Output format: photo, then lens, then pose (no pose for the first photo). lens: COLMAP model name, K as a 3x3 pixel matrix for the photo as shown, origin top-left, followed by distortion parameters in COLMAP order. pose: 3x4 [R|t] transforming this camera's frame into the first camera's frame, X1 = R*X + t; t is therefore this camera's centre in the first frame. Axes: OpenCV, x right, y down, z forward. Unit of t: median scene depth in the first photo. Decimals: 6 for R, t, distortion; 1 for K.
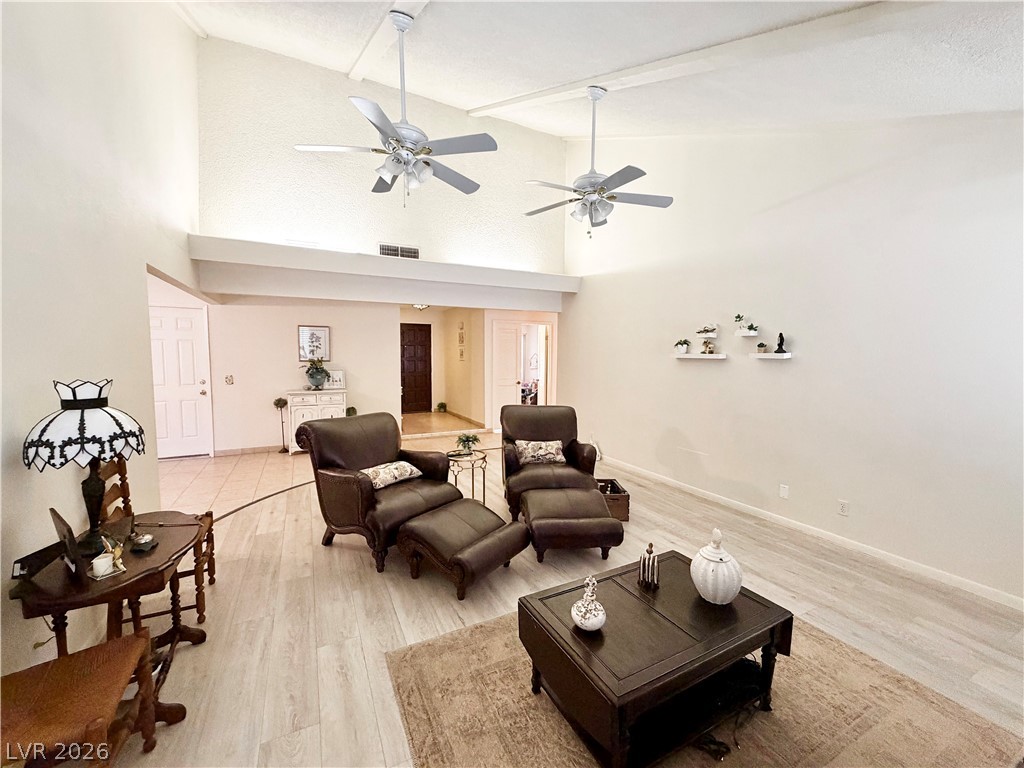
lens RADIAL K [[409.2, 0, 511.1], [0, 409.2, 384.5], [0, 0, 1]] dist [0.003808, -0.000983]
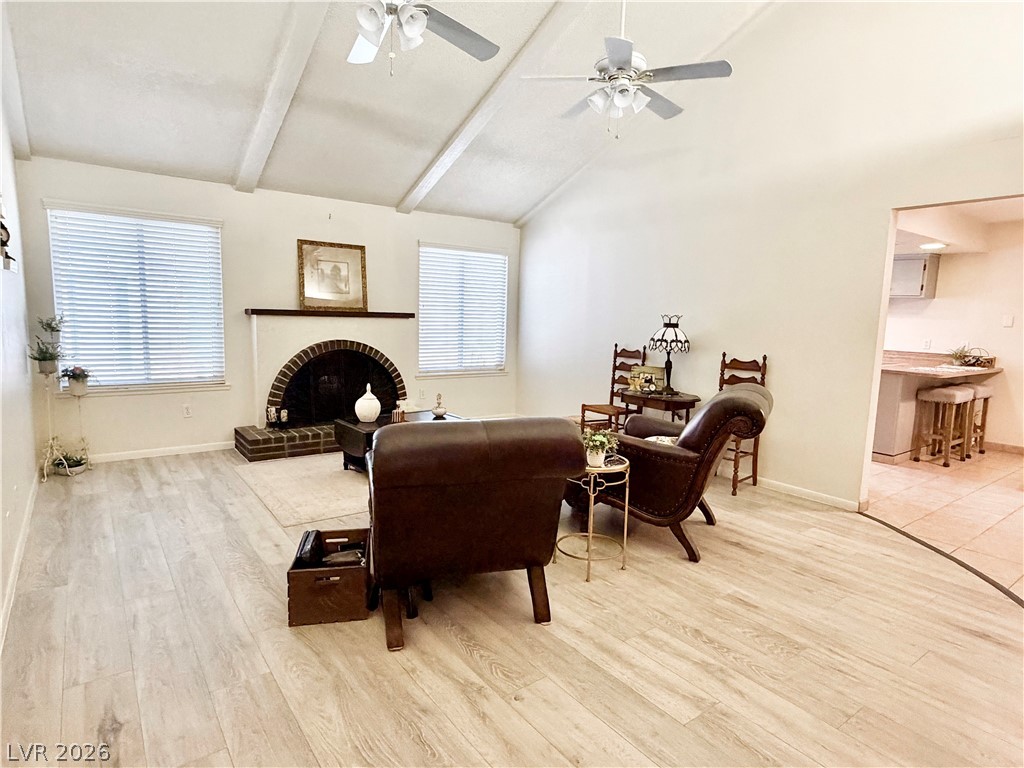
lens RADIAL K [[575.1, 0, 513.7], [0, 575.1, 381.4], [0, 0, 1]] dist [-0.002981, -0.000029]
pose [[-0.984483, -0.015502, -0.174793, 0.144088], [-0.049597, 0.980057, 0.192427, -0.089395], [0.168324, 0.198111, -0.965618, 1.676100]]
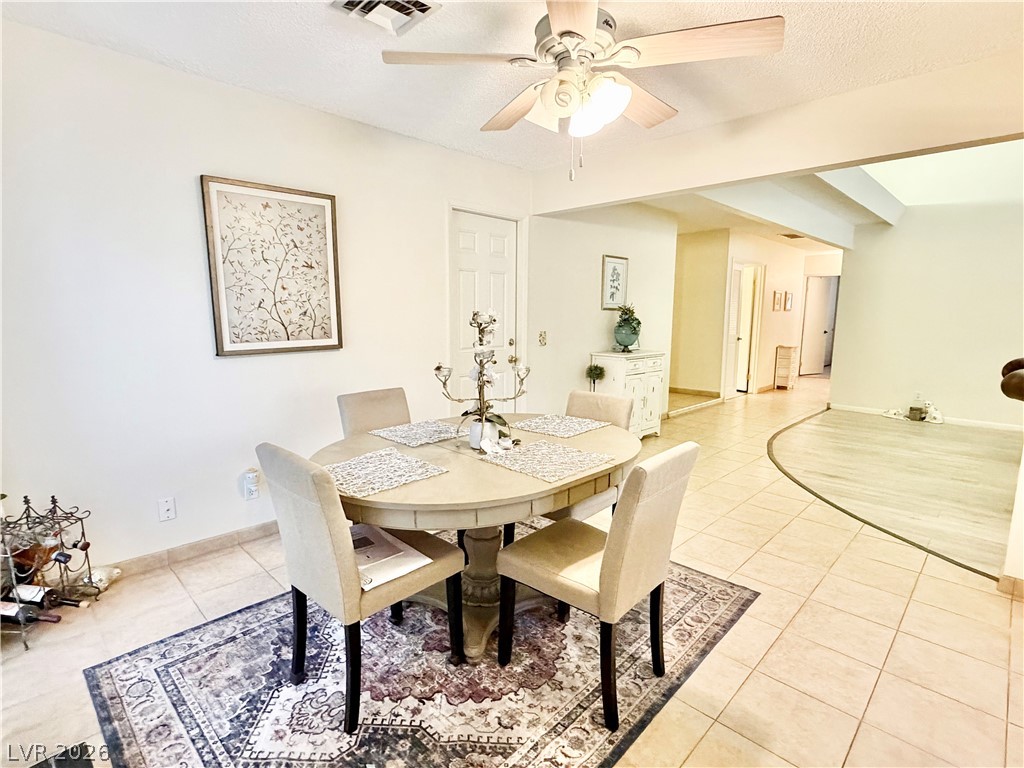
lens RADIAL K [[500.9, 0, 508.2], [0, 500.9, 392.1], [0, 0, 1]] dist [0.001998, 0.000116]
pose [[0.951822, -0.052279, 0.302160, -1.464937], [0.027310, 0.995897, 0.086279, 0.004895], [-0.305431, -0.073870, 0.949344, 0.407818]]
